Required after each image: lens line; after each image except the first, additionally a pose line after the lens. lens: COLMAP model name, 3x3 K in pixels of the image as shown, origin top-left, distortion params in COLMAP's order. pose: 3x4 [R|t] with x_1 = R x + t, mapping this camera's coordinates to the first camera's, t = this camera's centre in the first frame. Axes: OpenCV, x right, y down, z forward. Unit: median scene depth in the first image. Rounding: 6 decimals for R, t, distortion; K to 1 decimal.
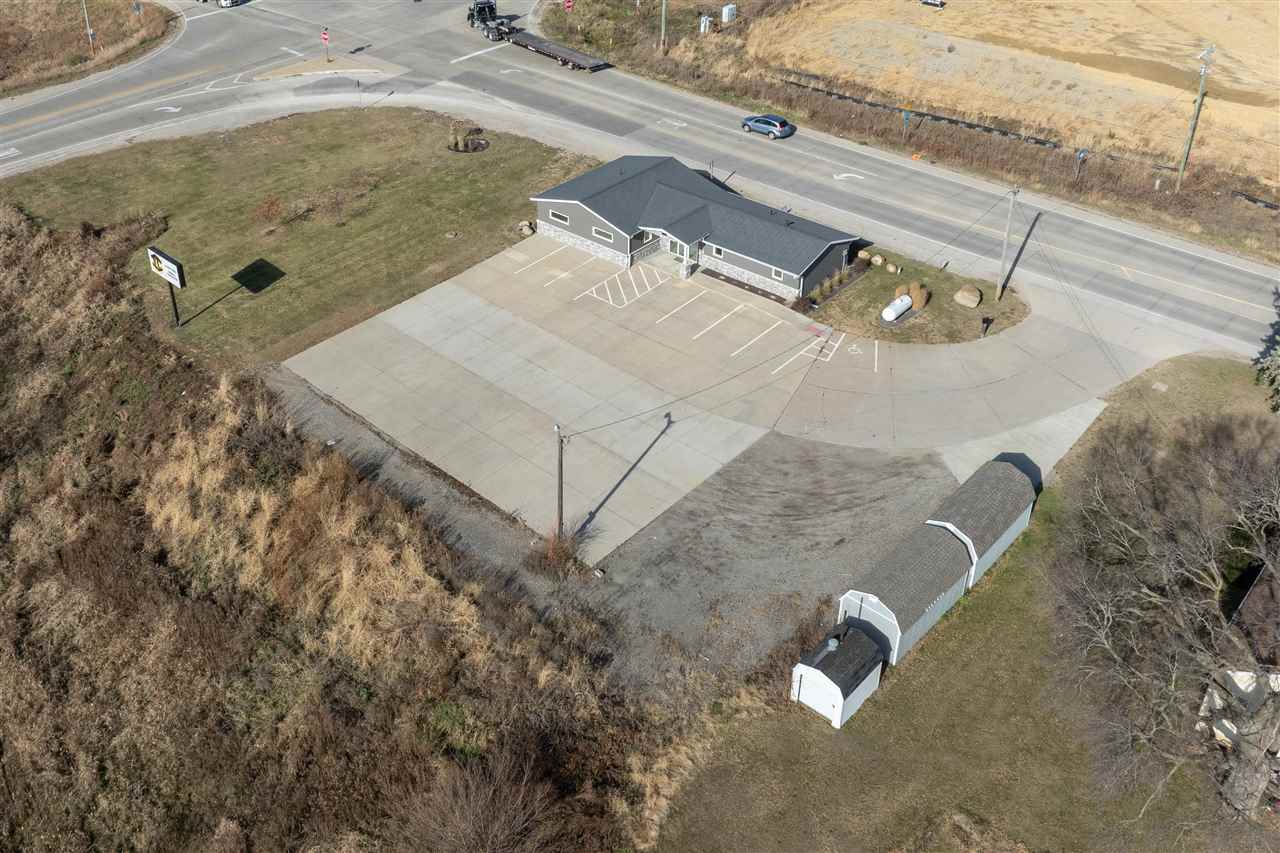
lens RADIAL K [[1163.5, 0, 605.2], [0, 1163.5, 364.9], [0, 0, 1]] dist [-0.019662, -0.013606]
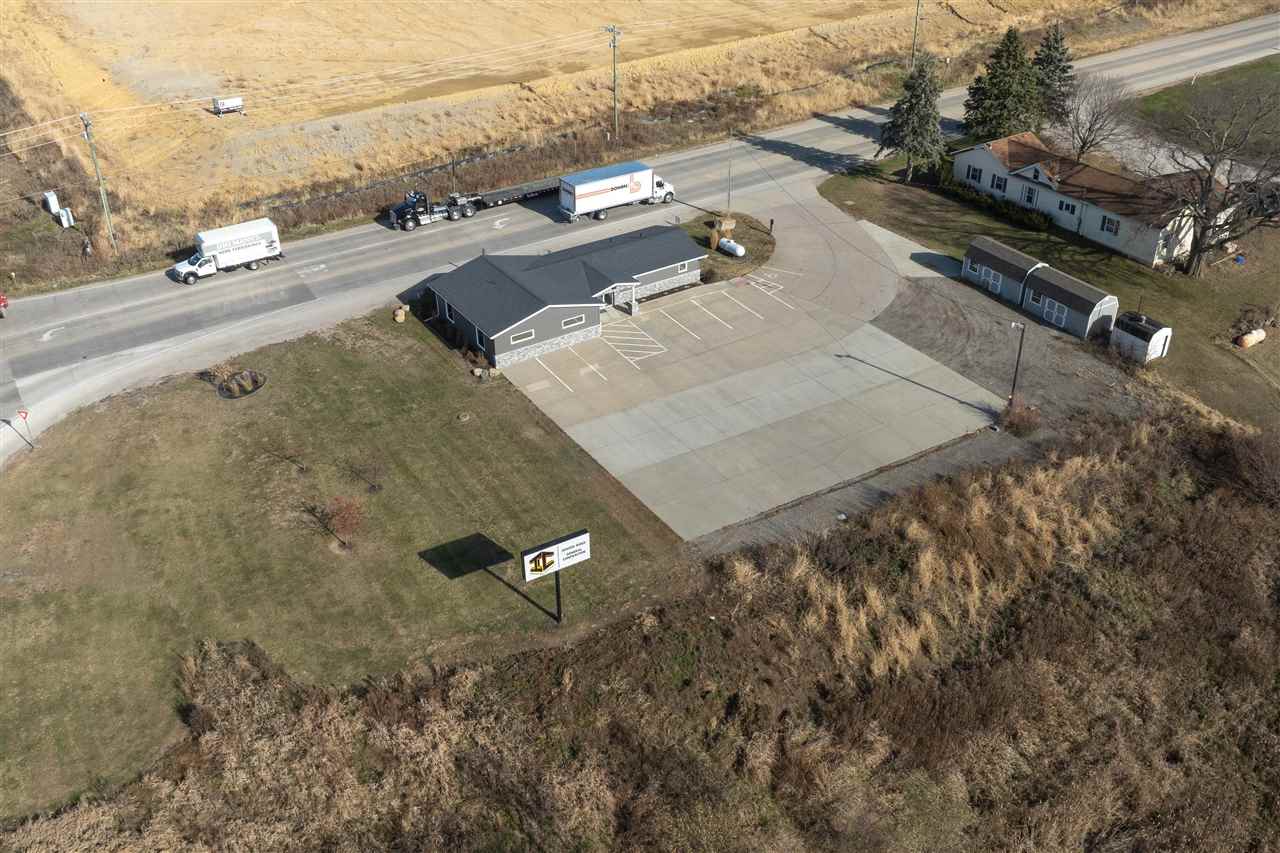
lens RADIAL K [[1163.5, 0, 605.2], [0, 1163.5, 364.9], [0, 0, 1]] dist [-0.019662, -0.013606]
pose [[0.292587, -0.472720, 0.831221, -0.856868], [0.540287, 0.798936, 0.264180, -0.334223], [-0.788976, 0.371802, 0.489163, 0.483469]]
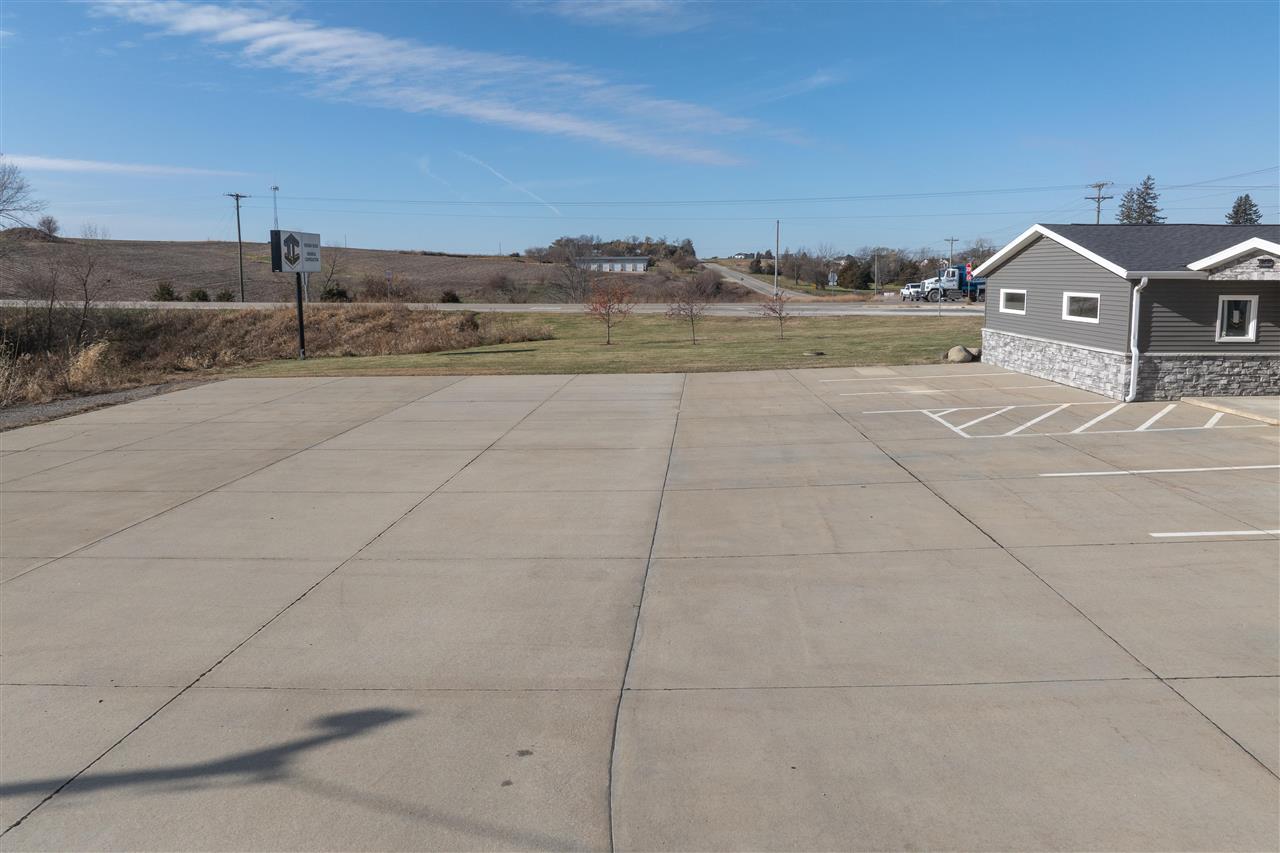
lens RADIAL K [[888.9, 0, 639.6], [0, 888.9, 395.3], [0, 0, 1]] dist [-0.035792, -0.003785]
pose [[0.626876, 0.101741, -0.772447, 0.113282], [-0.418974, 0.879904, -0.224121, 0.017647], [0.656877, 0.464132, 0.594218, 0.772756]]
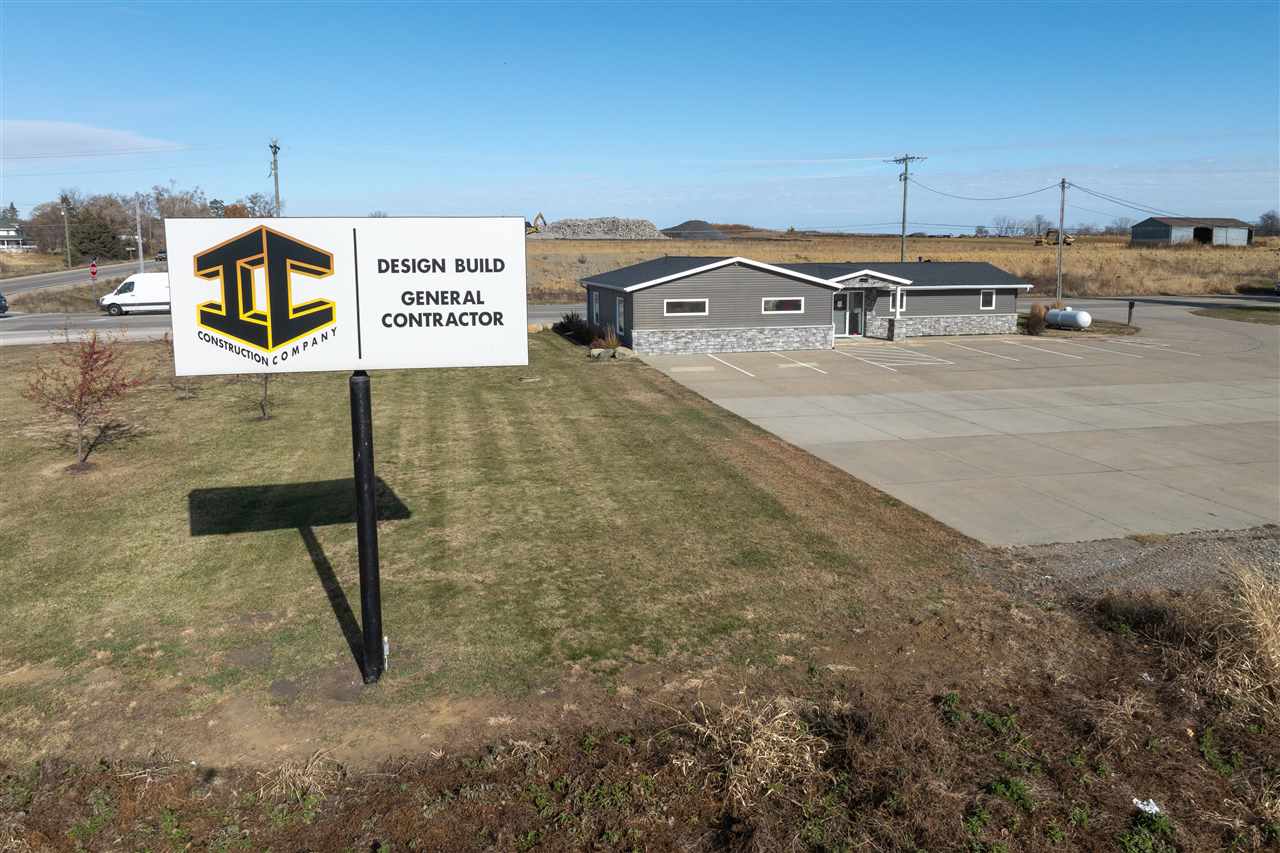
lens RADIAL K [[897.6, 0, 637.7], [0, 897.6, 348.2], [0, 0, 1]] dist [-0.031928, -0.000614]
pose [[0.572535, -0.089094, 0.815025, -0.412218], [0.448390, 0.866267, -0.220288, -0.025883], [-0.686404, 0.491572, 0.535917, 0.807962]]
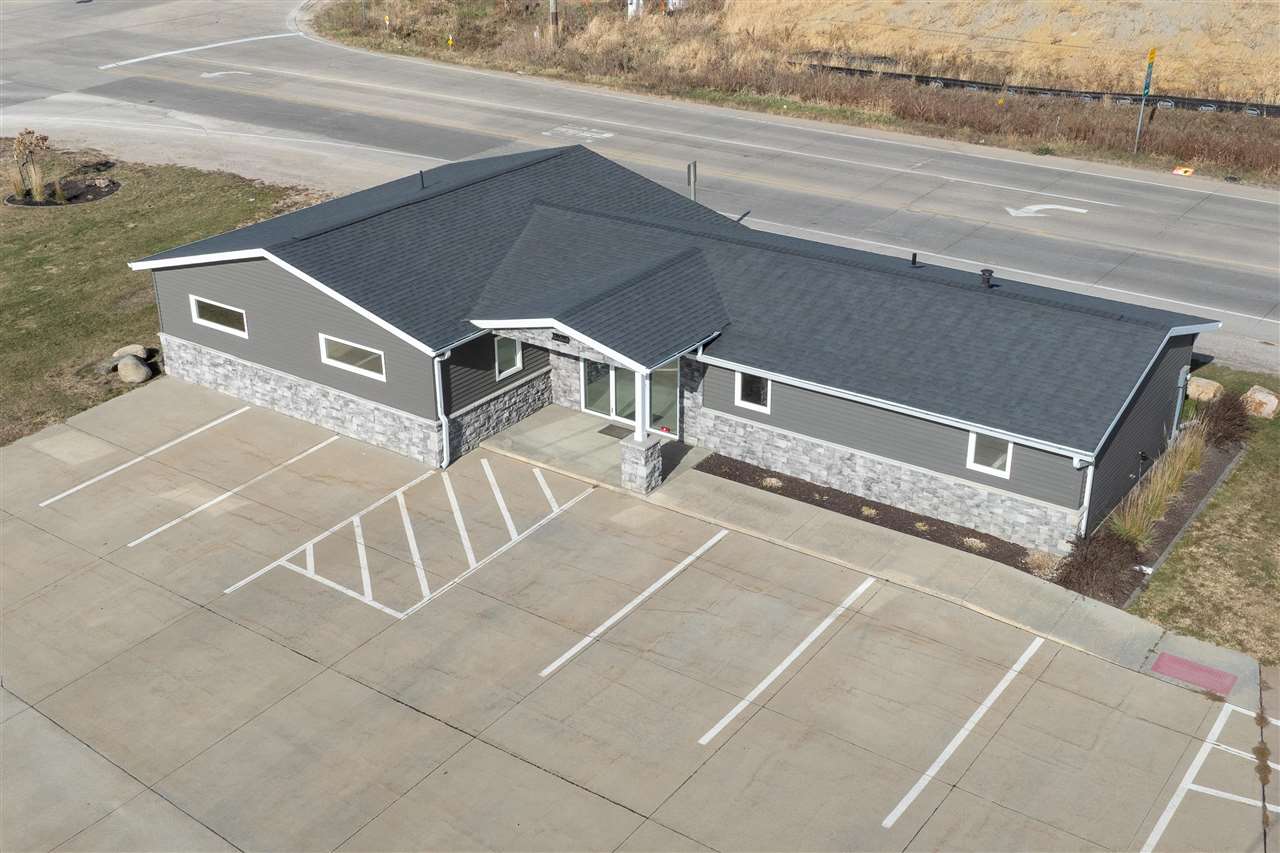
lens RADIAL K [[1389.0, 0, 640.0], [0, 1389.0, 426.5], [0, 0, 1]] dist [-0.028018, -0.005528]
pose [[0.994852, -0.046299, 0.090139, 0.037100], [0.058293, 0.989083, -0.135338, -0.043227], [-0.082889, 0.139896, 0.986691, 0.646097]]
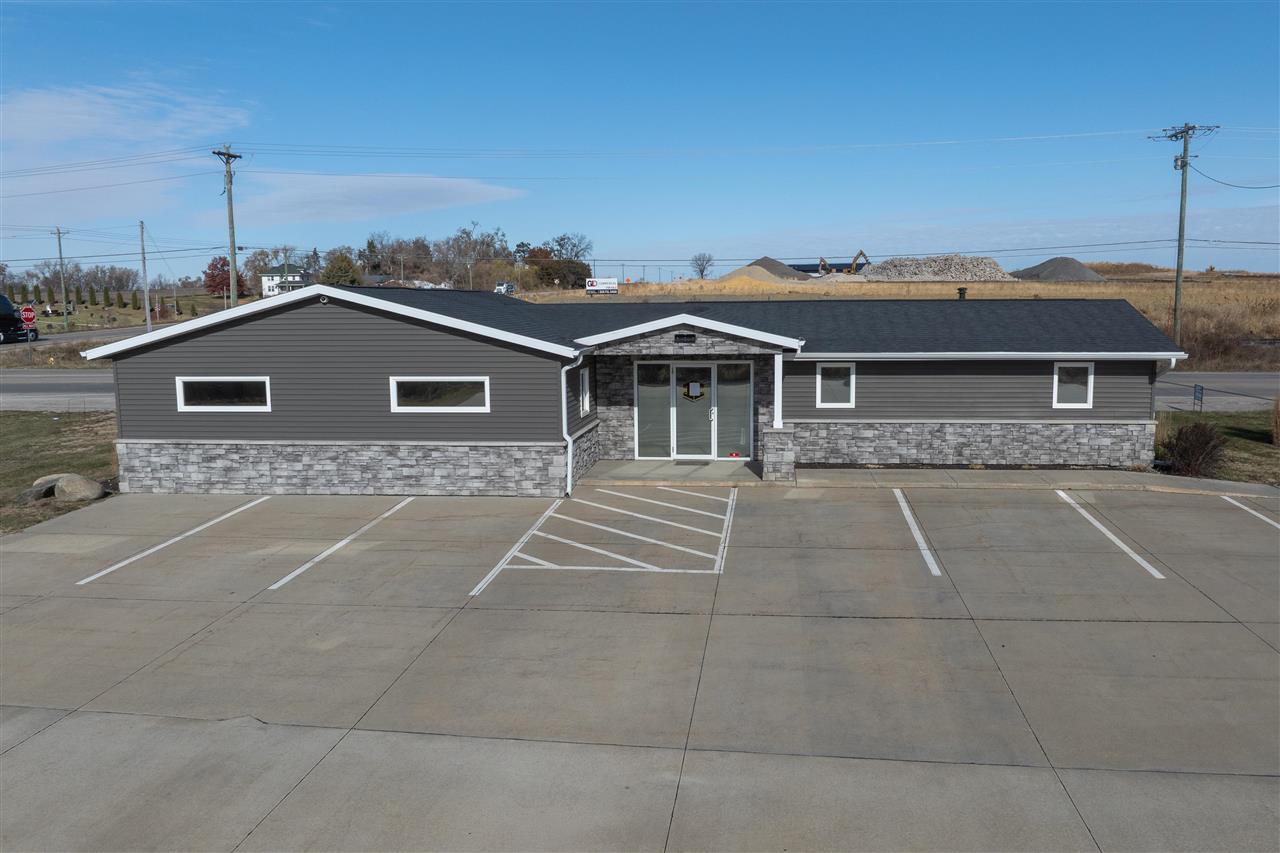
lens RADIAL K [[995.1, 0, 681.4], [0, 995.1, 427.0], [0, 0, 1]] dist [-0.031305, -0.005349]
pose [[0.809751, -0.078998, 0.581431, -0.087044], [0.323915, 0.886416, -0.330676, -0.014515], [-0.489267, 0.456099, 0.743365, 0.802328]]
